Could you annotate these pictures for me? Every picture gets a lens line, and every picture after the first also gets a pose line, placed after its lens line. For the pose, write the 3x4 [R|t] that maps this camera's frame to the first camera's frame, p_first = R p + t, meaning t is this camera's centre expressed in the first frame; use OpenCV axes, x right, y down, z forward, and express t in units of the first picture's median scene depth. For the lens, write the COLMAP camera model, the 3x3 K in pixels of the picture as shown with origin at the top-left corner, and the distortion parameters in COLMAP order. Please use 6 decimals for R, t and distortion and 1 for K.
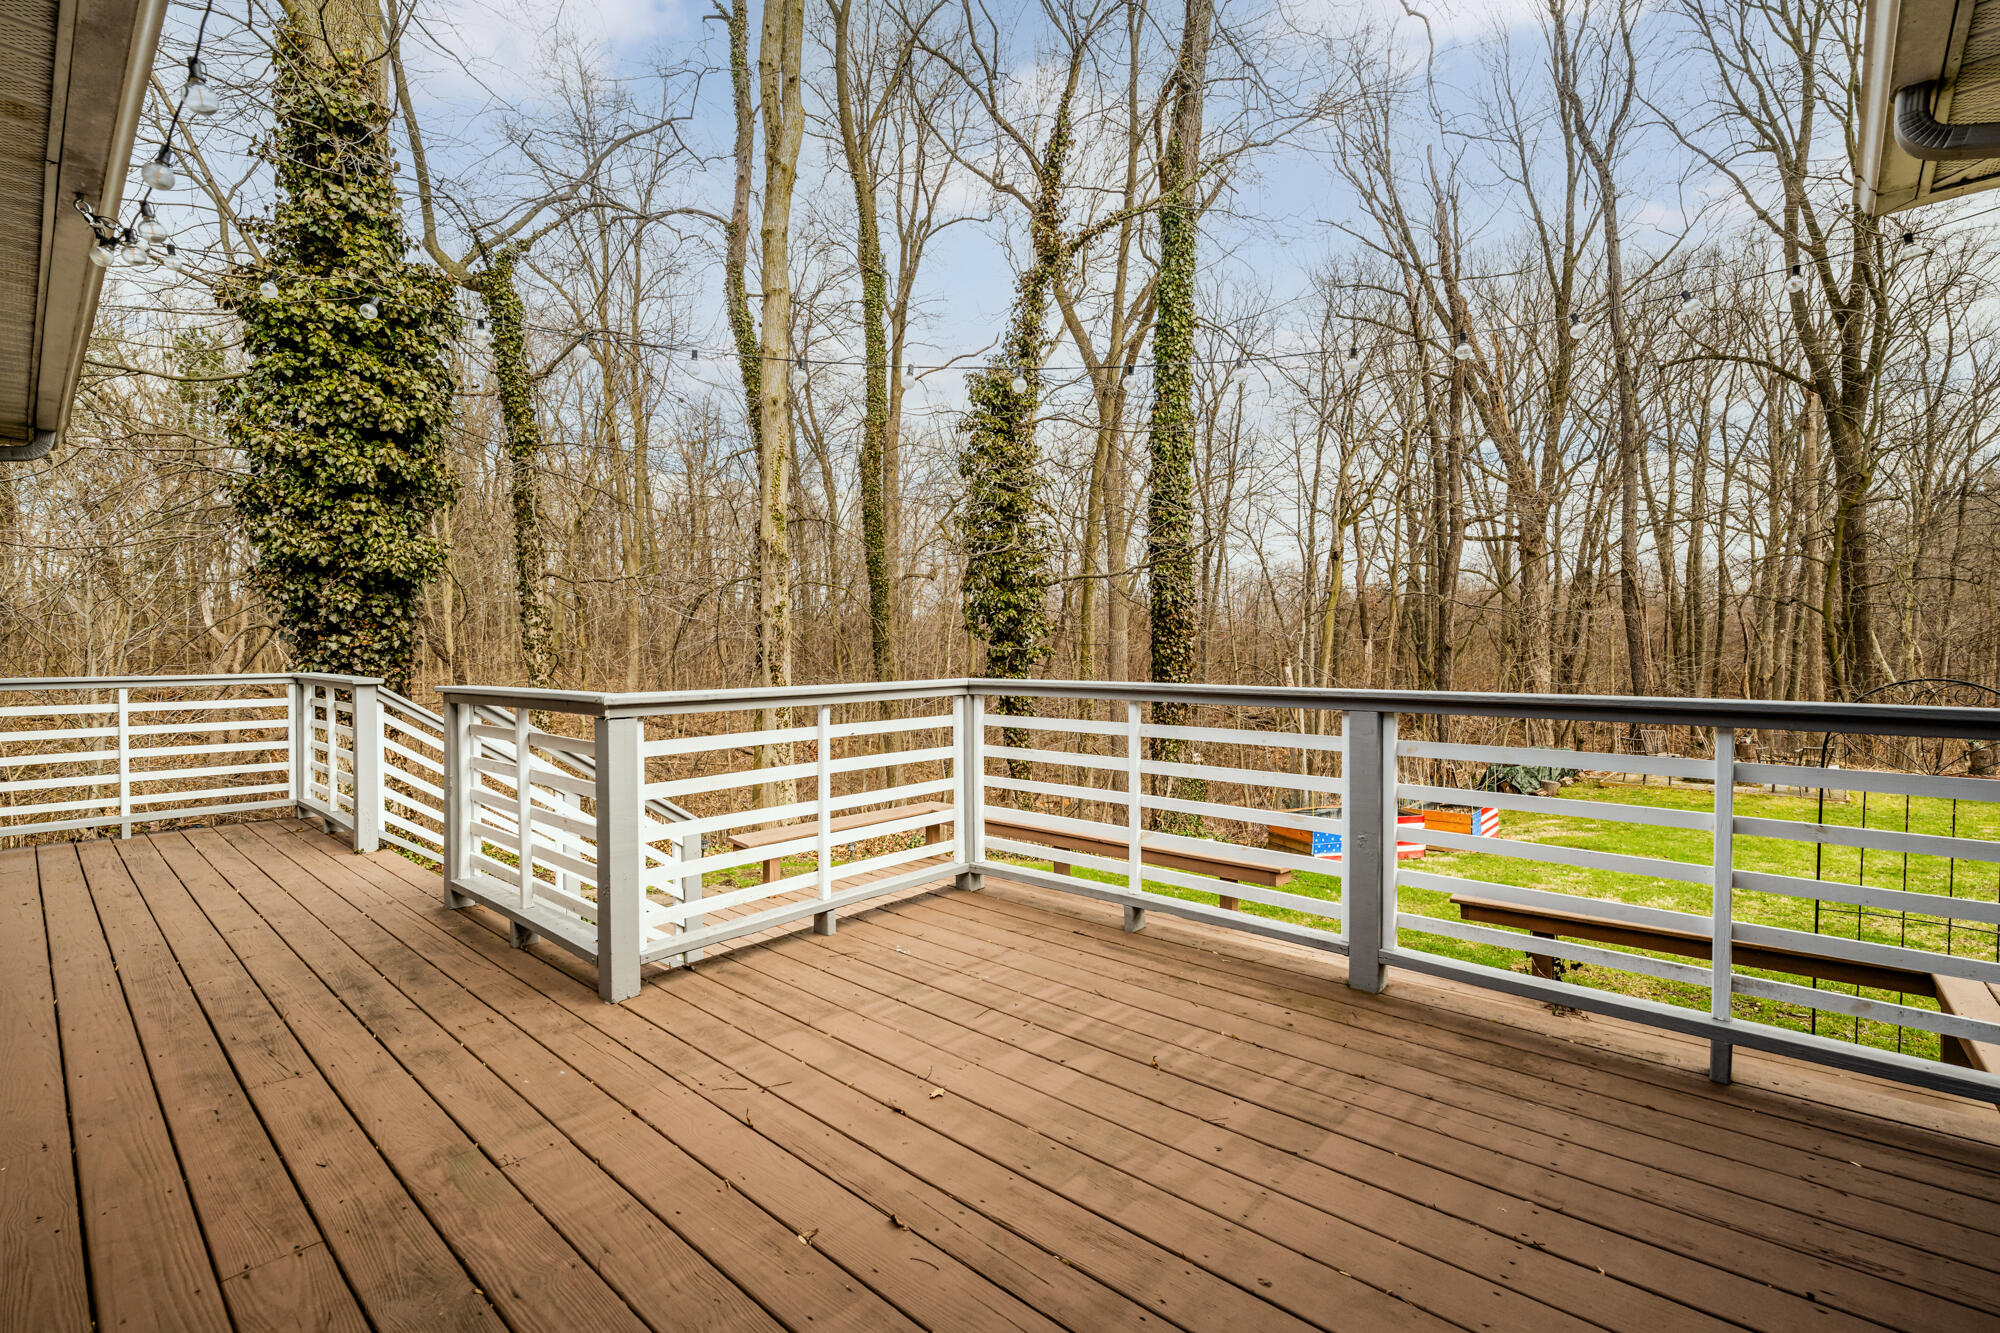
lens RADIAL K [[893.5, 0, 997.7], [0, 893.5, 650.1], [0, 0, 1]] dist [0.003775, 0.001659]
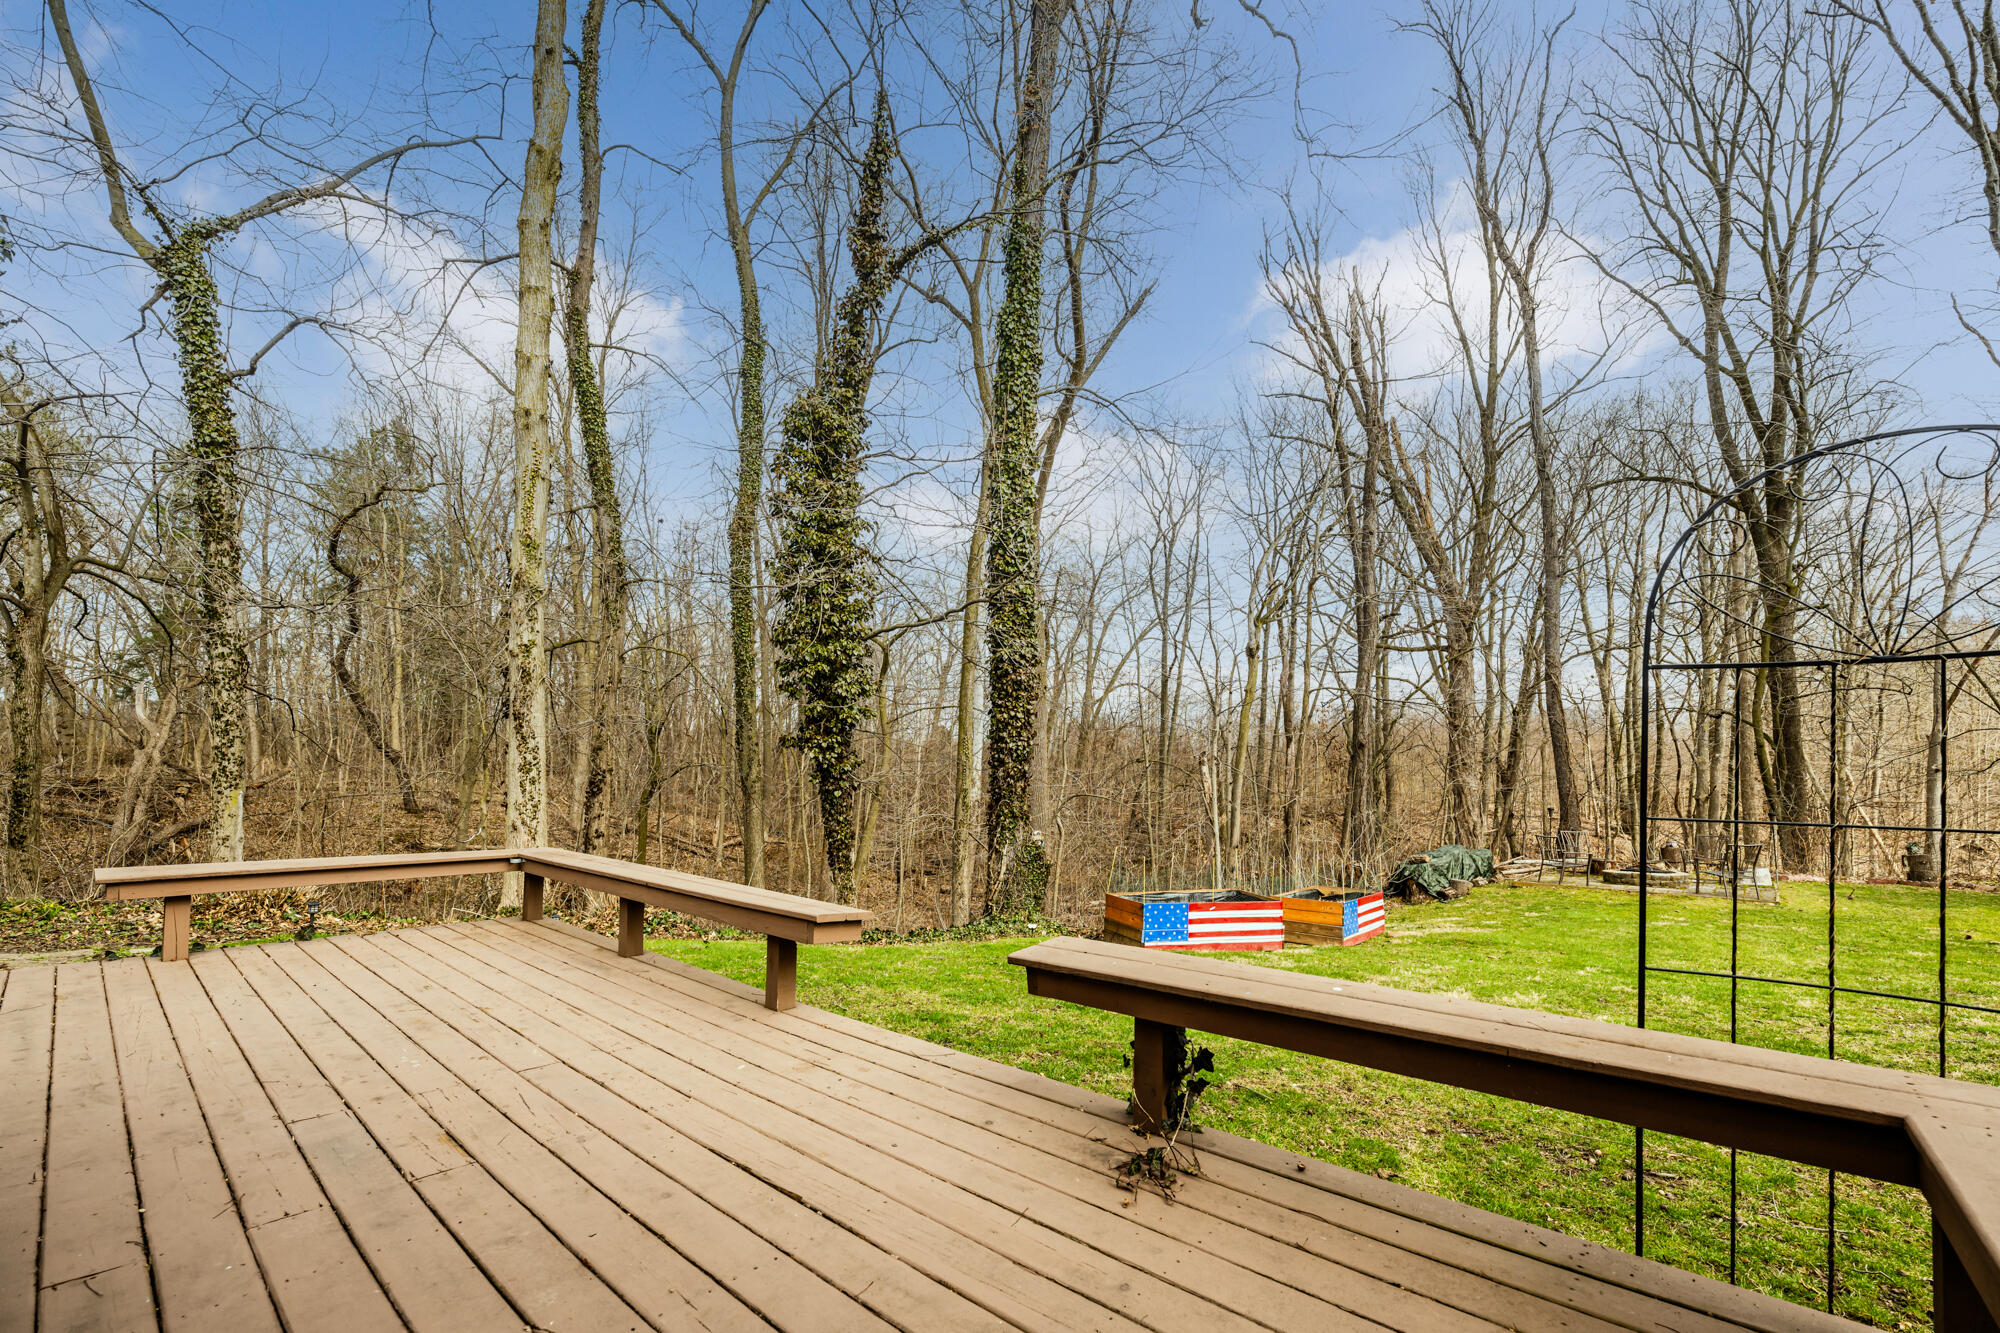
lens RADIAL K [[811.3, 0, 993.2], [0, 811.3, 743.3], [0, 0, 1]] dist [0.005732, -0.000231]
pose [[0.999843, 0.012746, -0.012295, 0.084240], [-0.013243, 0.999061, -0.041251, 0.028032], [0.011758, 0.041408, 0.999073, 0.082975]]
